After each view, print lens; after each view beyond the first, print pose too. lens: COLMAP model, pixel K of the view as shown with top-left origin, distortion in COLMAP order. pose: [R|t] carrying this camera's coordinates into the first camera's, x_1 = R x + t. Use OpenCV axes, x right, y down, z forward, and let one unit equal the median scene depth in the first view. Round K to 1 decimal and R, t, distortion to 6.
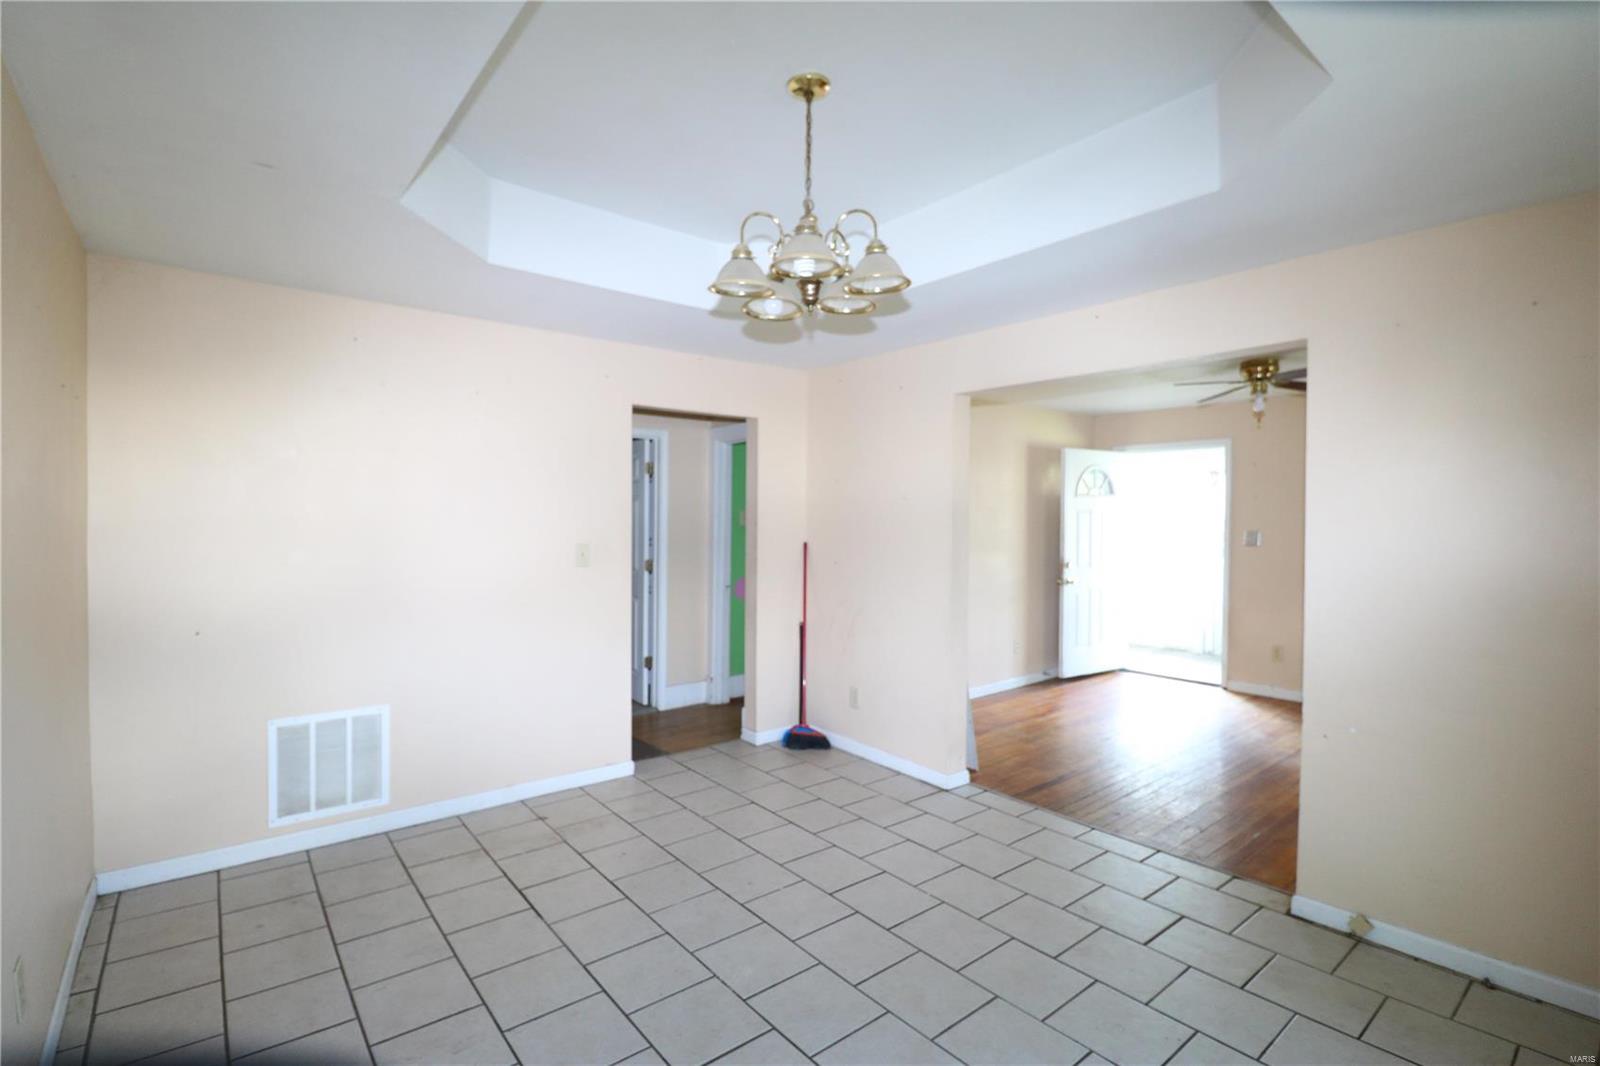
lens RADIAL K [[744.7, 0, 798.0], [0, 744.7, 526.9], [0, 0, 1]] dist [0.000501, -0.008762]
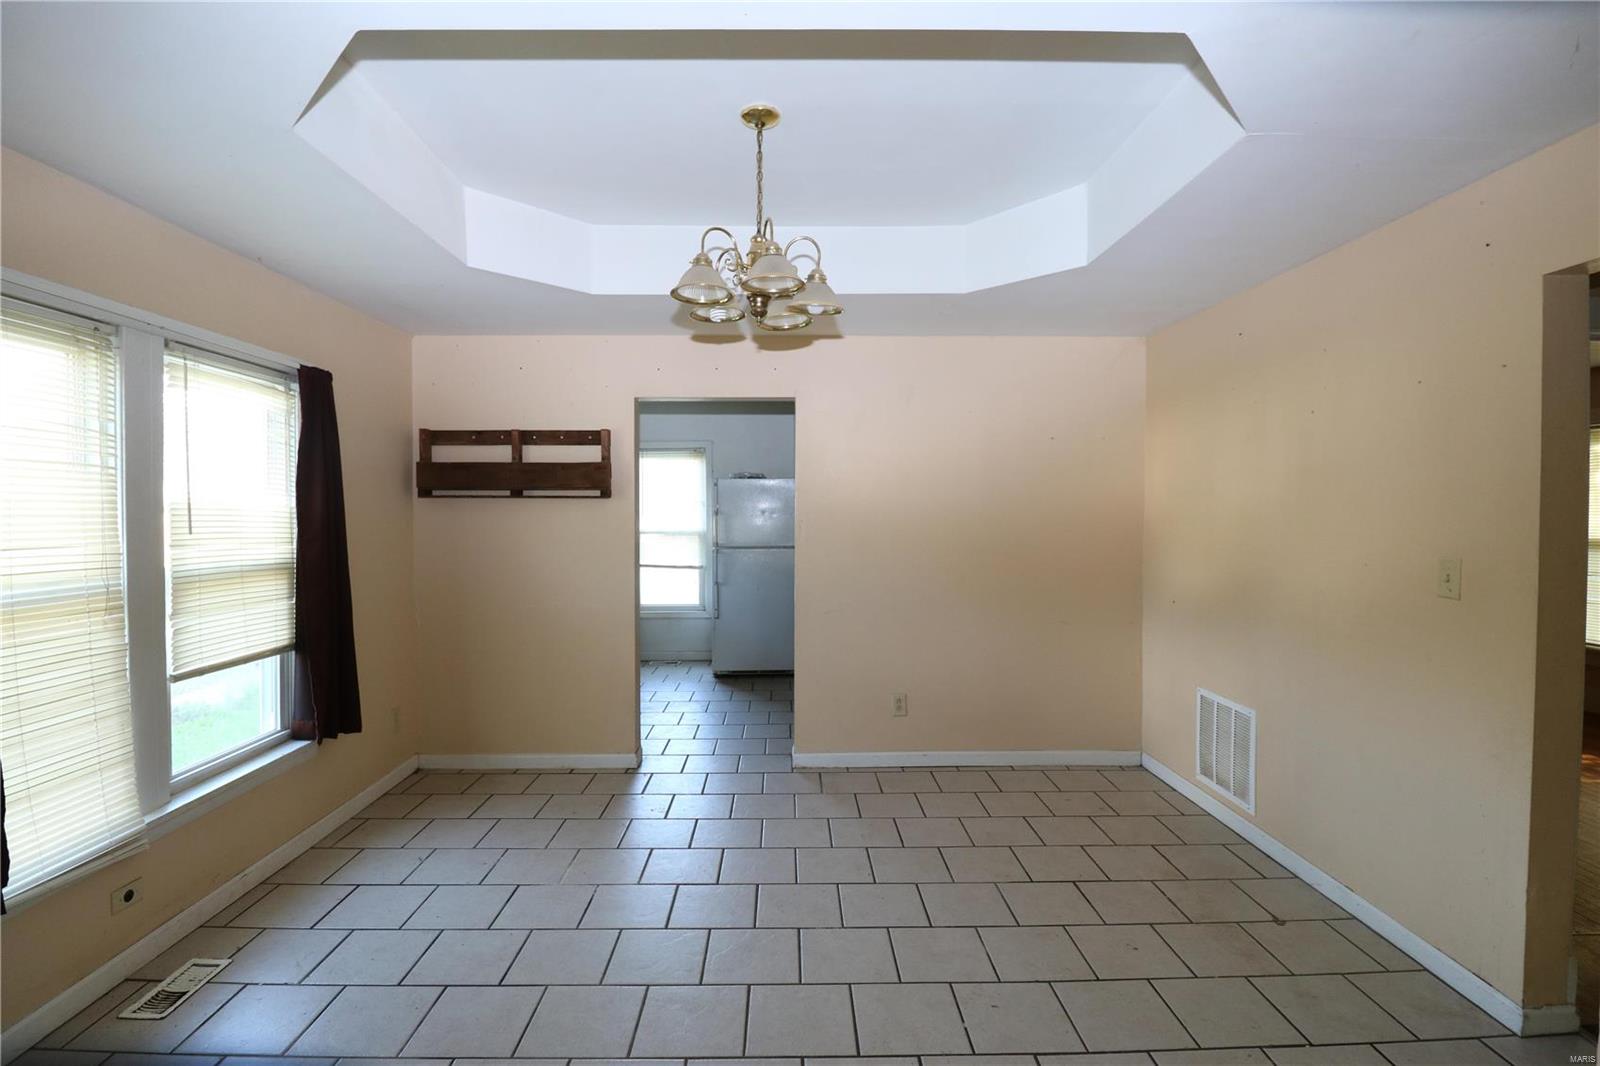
lens RADIAL K [[744.7, 0, 801.1], [0, 744.7, 530.7], [0, 0, 1]] dist [0.000501, -0.008762]
pose [[-0.608331, 0.015128, -0.793539, 0.297202], [-0.017448, 0.999322, 0.032427, -0.006391], [0.793492, 0.033572, -0.607654, 0.601462]]
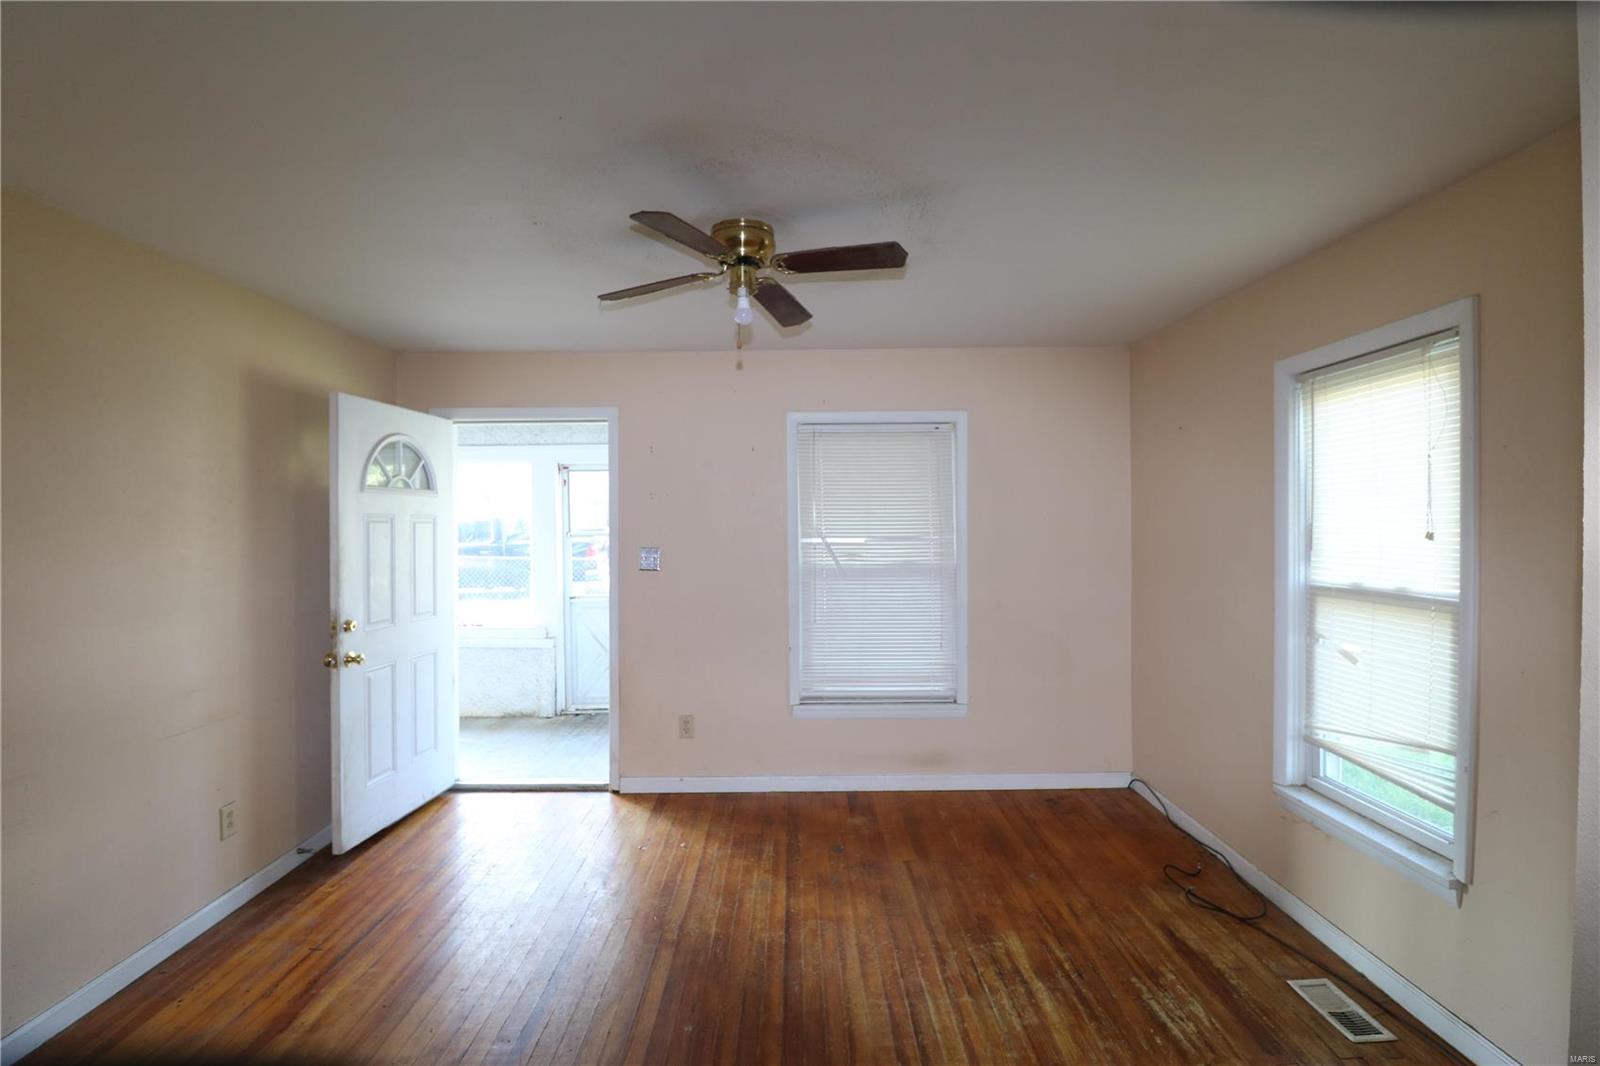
lens RADIAL K [[744.7, 0, 800.8], [0, 744.7, 535.6], [0, 0, 1]] dist [0.000501, -0.008762]
pose [[0.624507, -0.014554, 0.780884, 0.164714], [0.020926, 0.999779, 0.001898, -0.003865], [-0.780739, 0.015156, 0.624673, 0.454258]]
